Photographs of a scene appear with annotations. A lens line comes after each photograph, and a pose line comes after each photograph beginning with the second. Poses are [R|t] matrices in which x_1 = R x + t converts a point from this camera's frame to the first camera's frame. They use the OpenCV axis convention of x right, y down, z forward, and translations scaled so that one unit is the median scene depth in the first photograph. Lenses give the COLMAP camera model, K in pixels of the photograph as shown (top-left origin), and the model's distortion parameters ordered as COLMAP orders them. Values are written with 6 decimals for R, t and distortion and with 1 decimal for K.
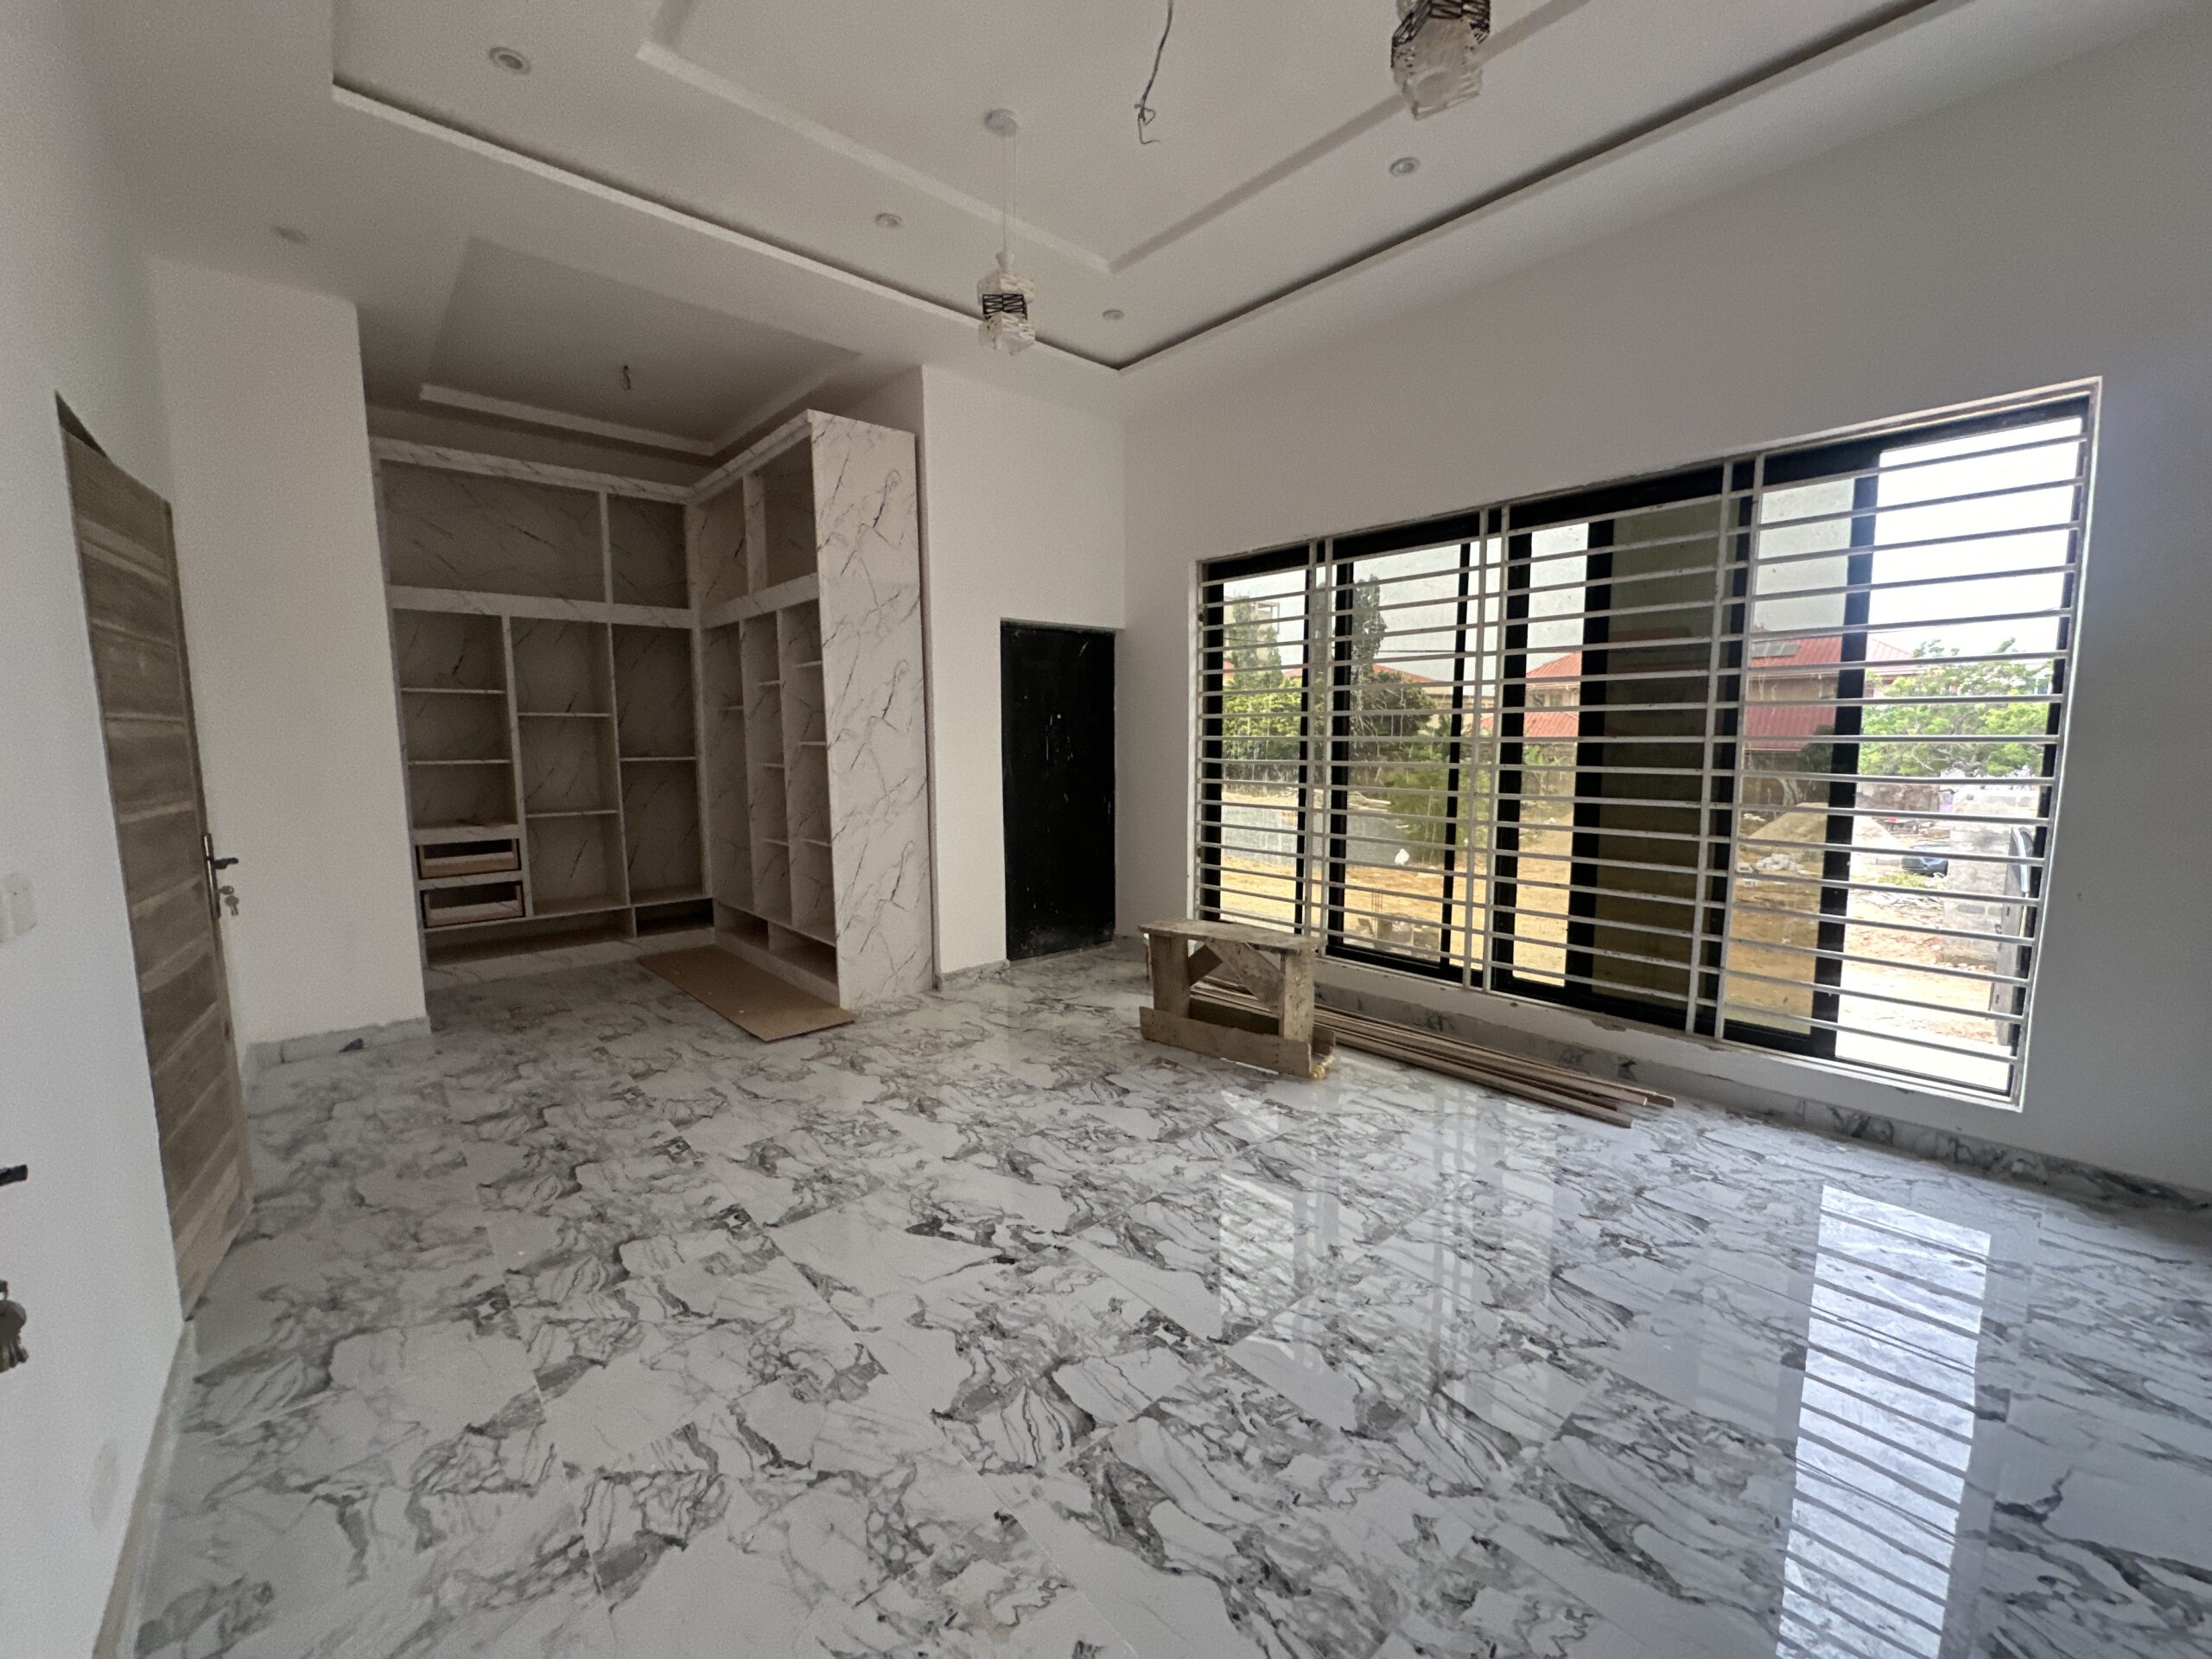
lens RADIAL K [[883.2, 0, 1103.4], [0, 883.2, 829.3], [0, 0, 1]] dist [-0.002318, 0.000605]
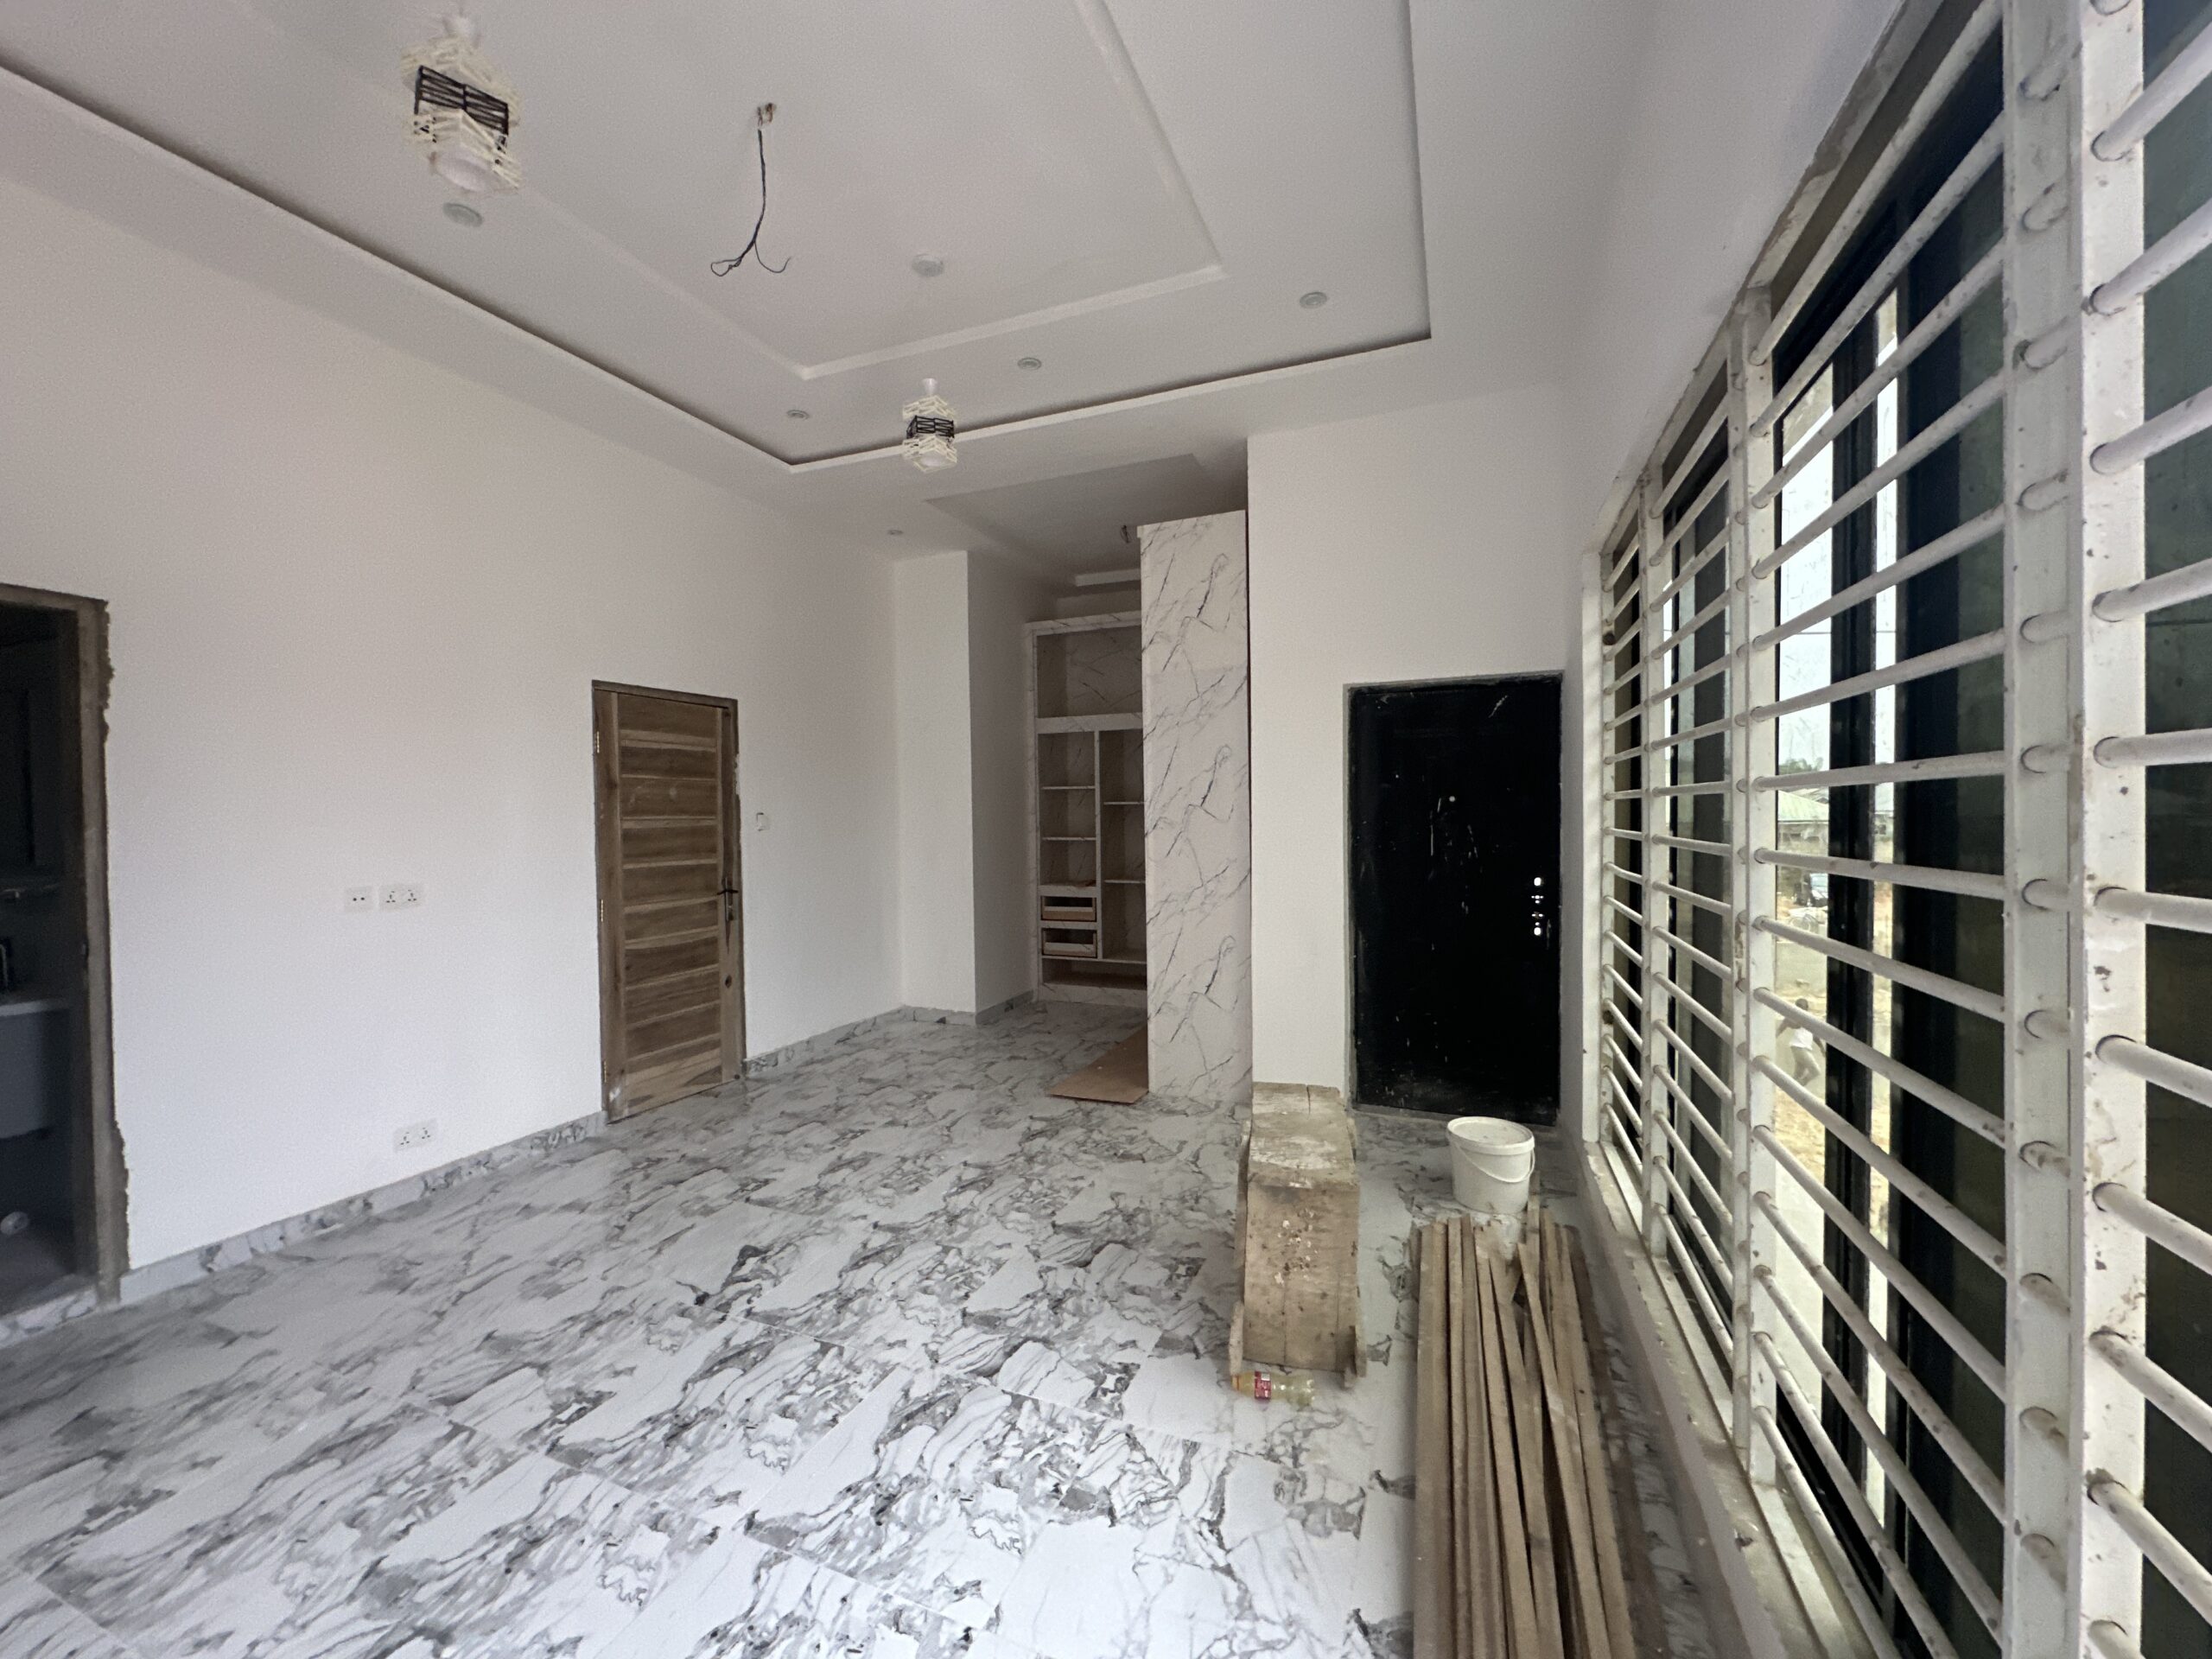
lens RADIAL K [[883.2, 0, 1104.9], [0, 883.2, 829.0], [0, 0, 1]] dist [-0.002318, 0.000605]
pose [[0.442608, 0.015743, -0.896577, 0.714748], [-0.089097, 0.995670, -0.026501, -0.080171], [0.892278, 0.091612, 0.442094, 0.581131]]
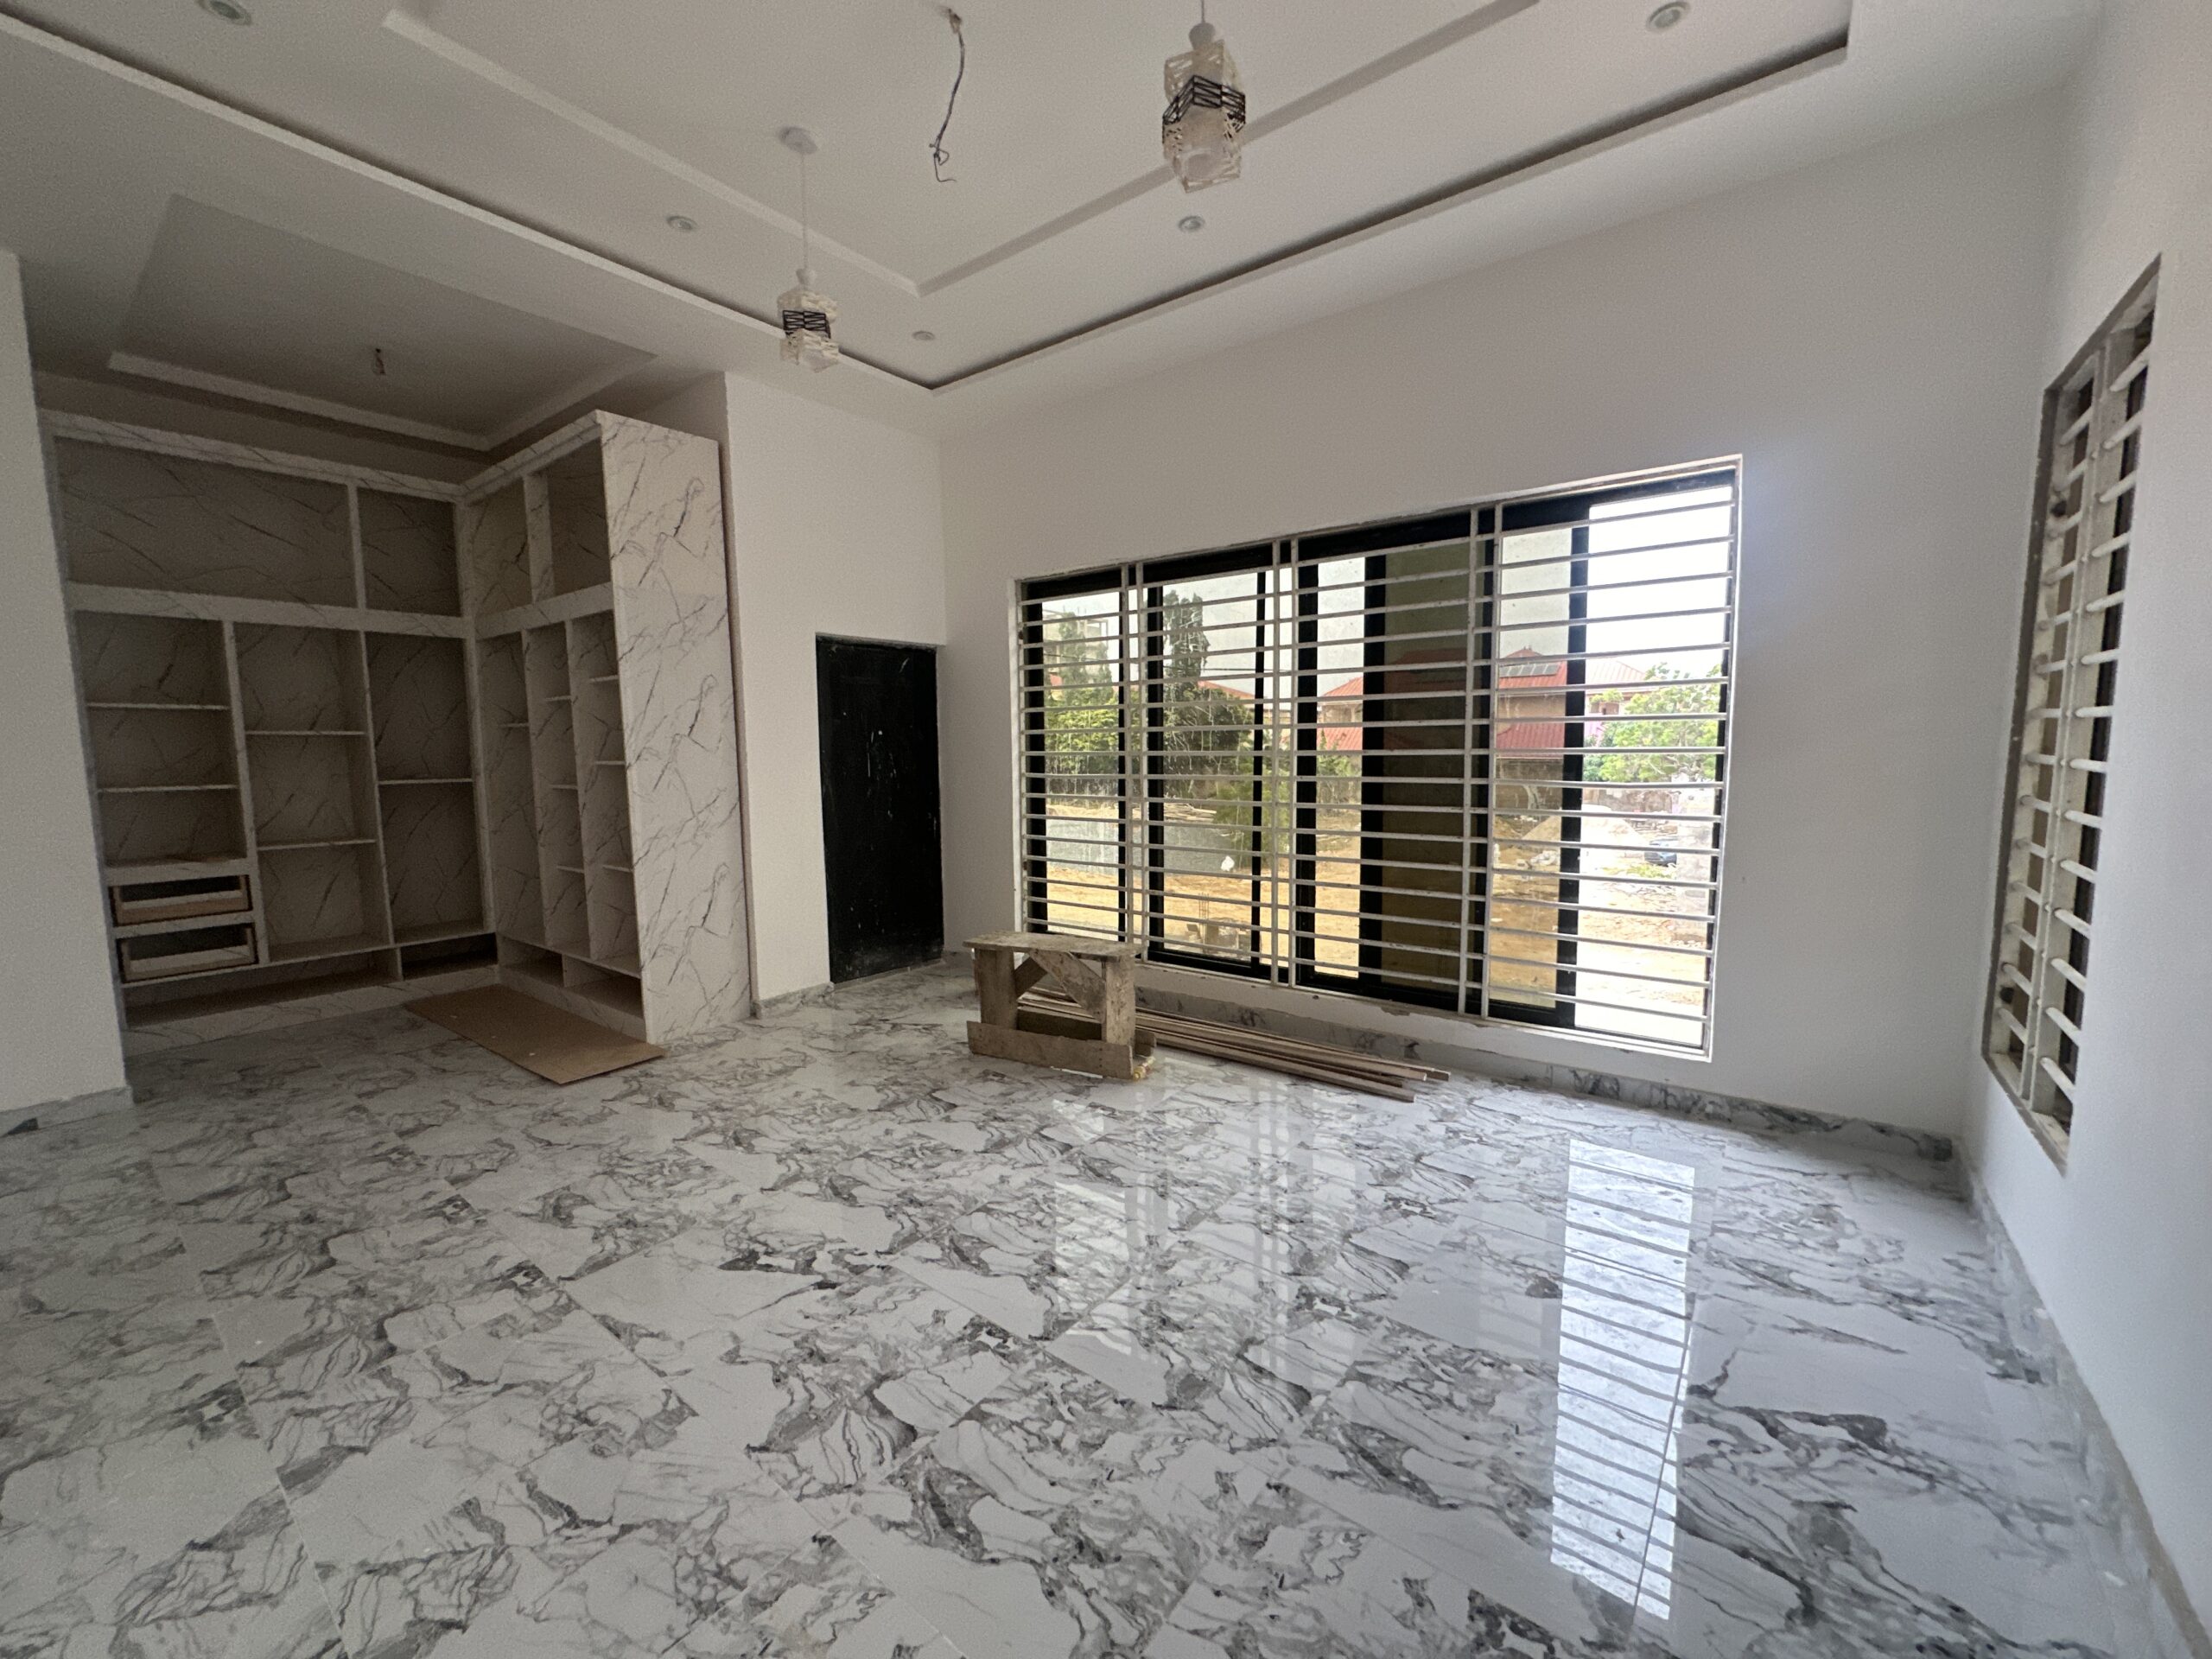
lens RADIAL K [[883.2, 0, 1102.7], [0, 883.2, 830.4], [0, 0, 1]] dist [-0.002318, 0.000605]
pose [[0.982767, -0.023991, 0.183284, 0.015360], [0.026601, 0.999577, -0.011795, -0.000438], [-0.182923, 0.016467, 0.982989, -0.022179]]
